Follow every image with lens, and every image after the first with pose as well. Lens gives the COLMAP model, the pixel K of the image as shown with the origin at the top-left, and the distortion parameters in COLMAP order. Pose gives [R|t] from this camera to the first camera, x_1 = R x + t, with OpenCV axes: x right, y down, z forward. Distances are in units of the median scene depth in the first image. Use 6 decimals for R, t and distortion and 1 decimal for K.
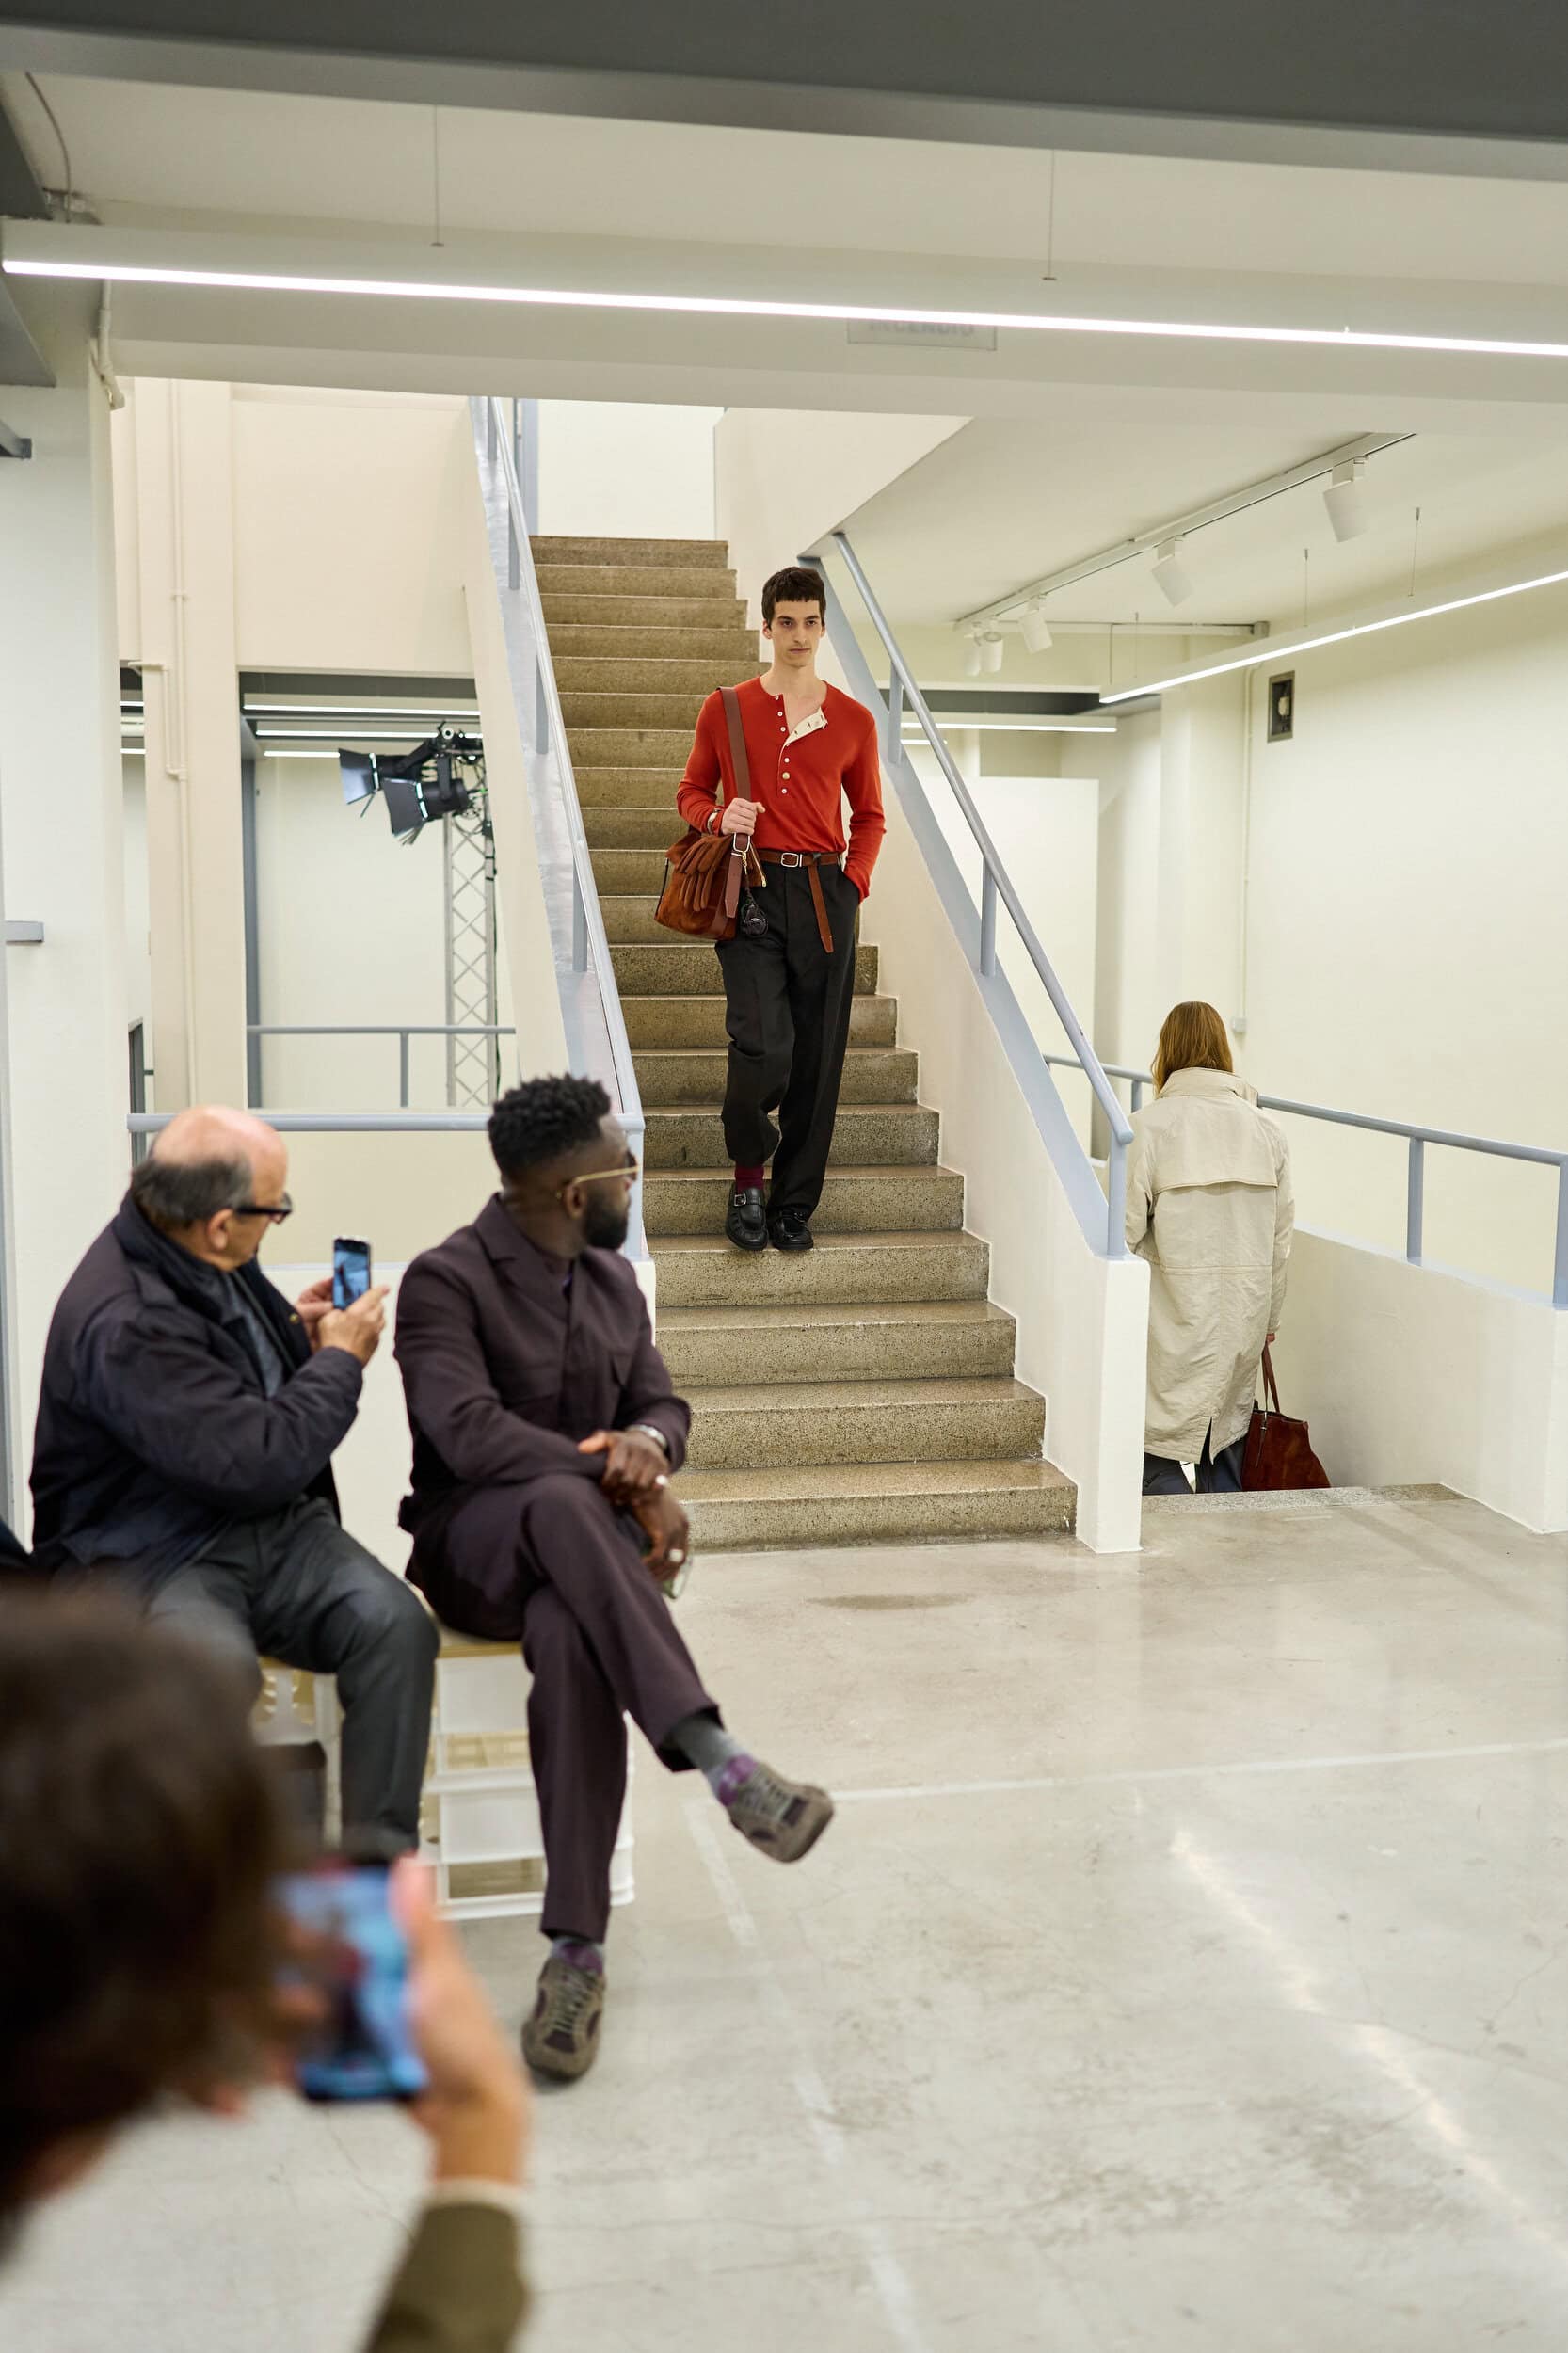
lens RADIAL K [[2420.4, 0, 892.3], [0, 2420.4, 1211.6], [0, 0, 1]] dist [0.047824, 0.000000]
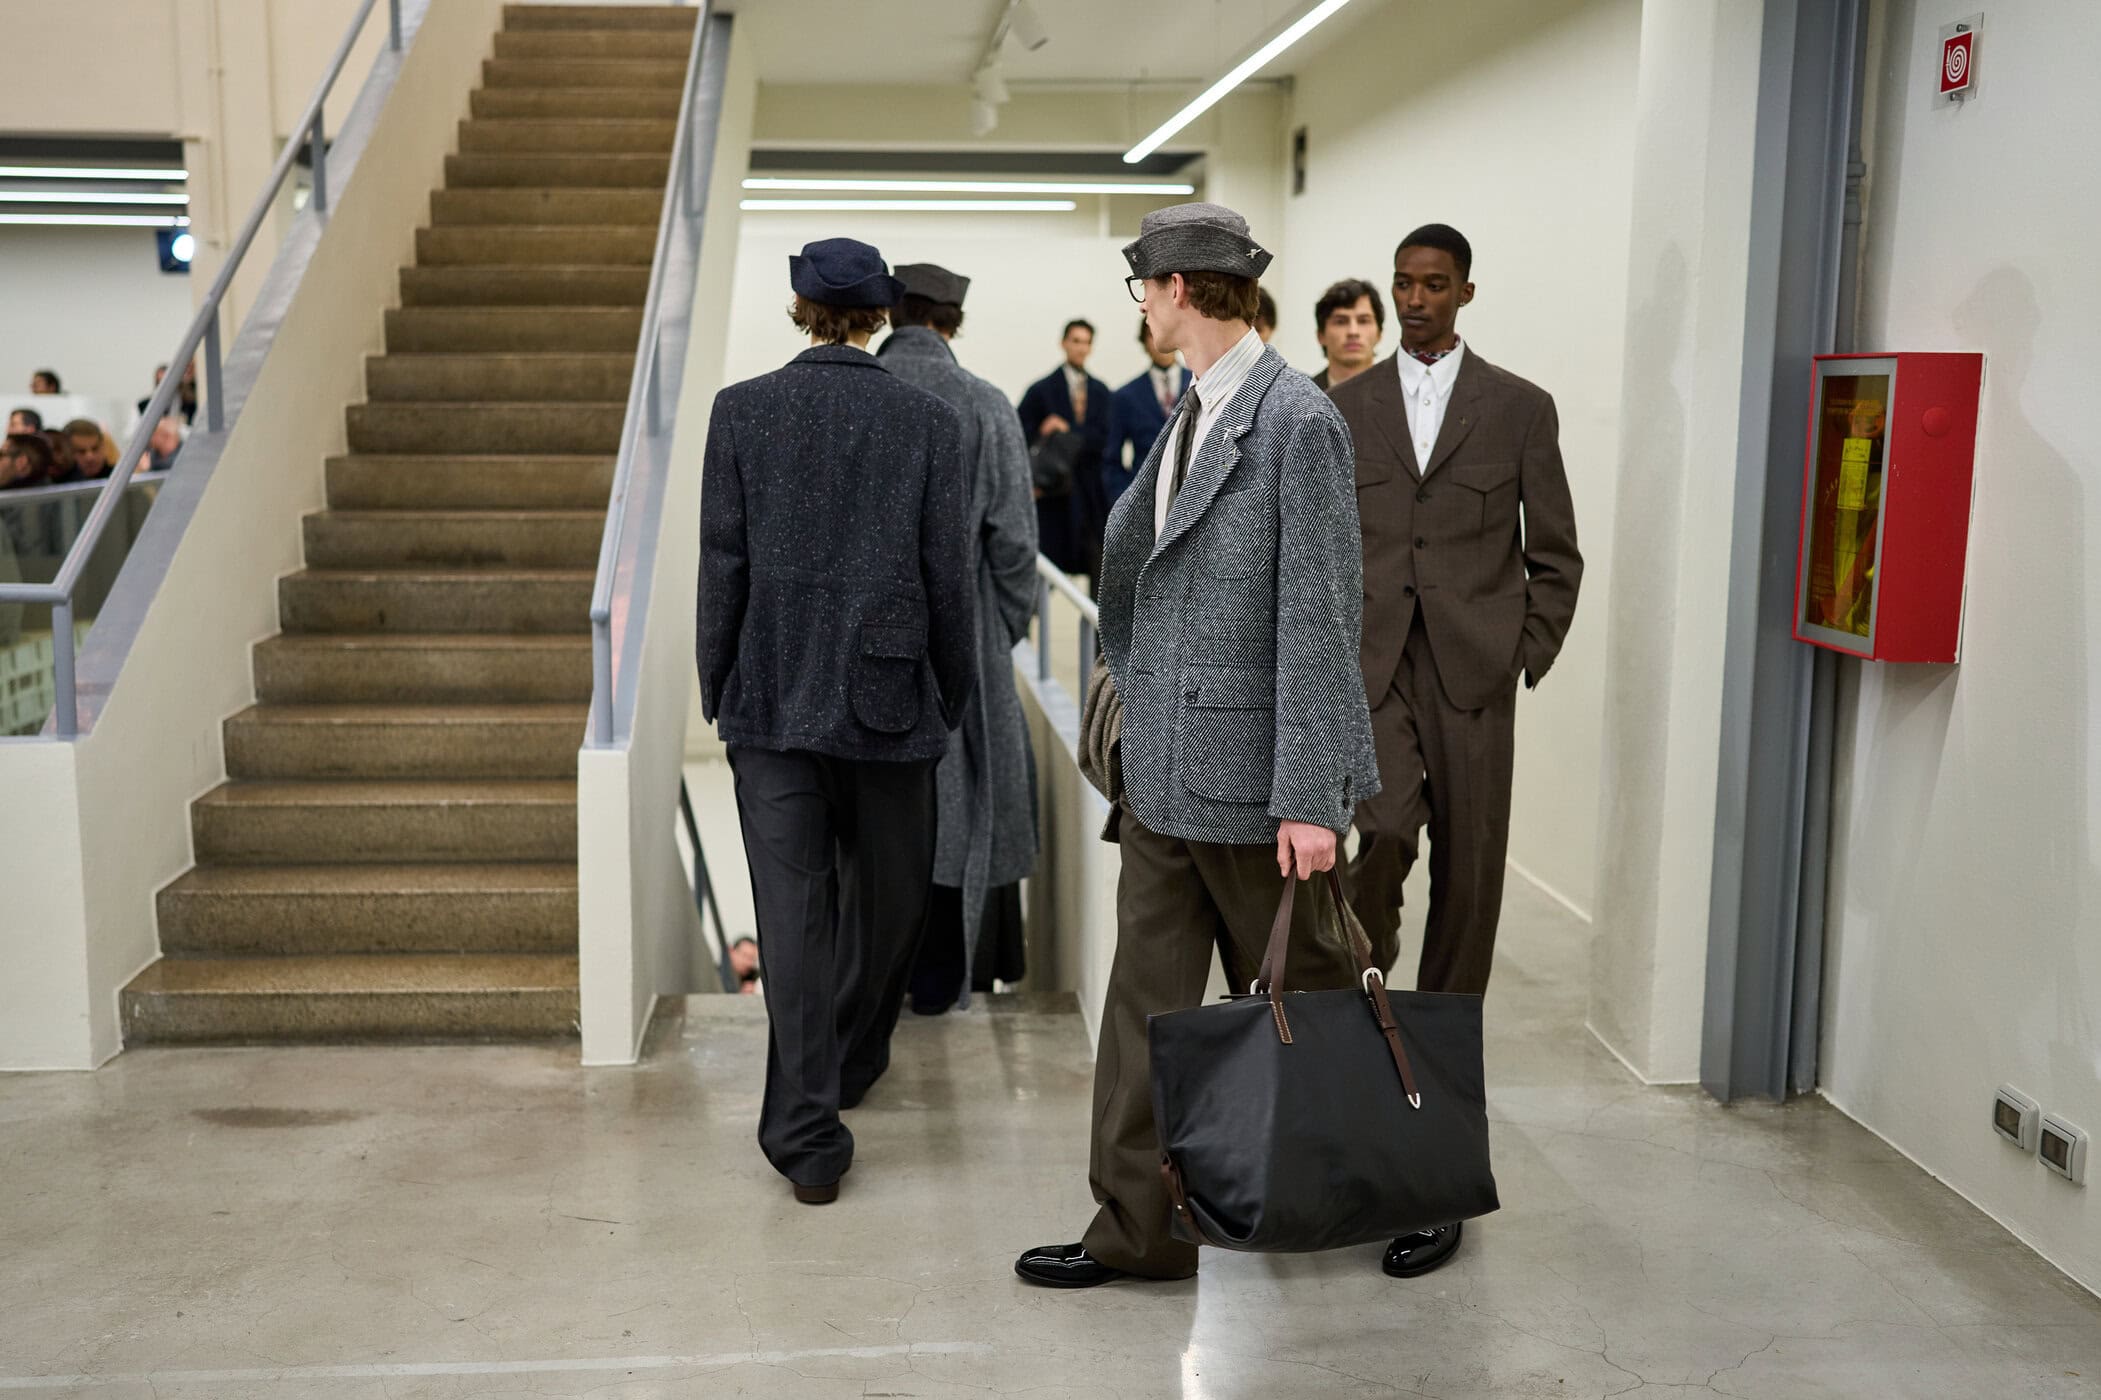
lens RADIAL K [[2161.2, 0, 993.0], [0, 2161.2, 687.5], [0, 0, 1]] dist [0.047824, 0.000000]
pose [[0.987240, 0.022356, -0.157660, 0.334503], [-0.018772, 0.999531, 0.024182, -0.023804], [0.158126, -0.020914, 0.987197, 0.191120]]
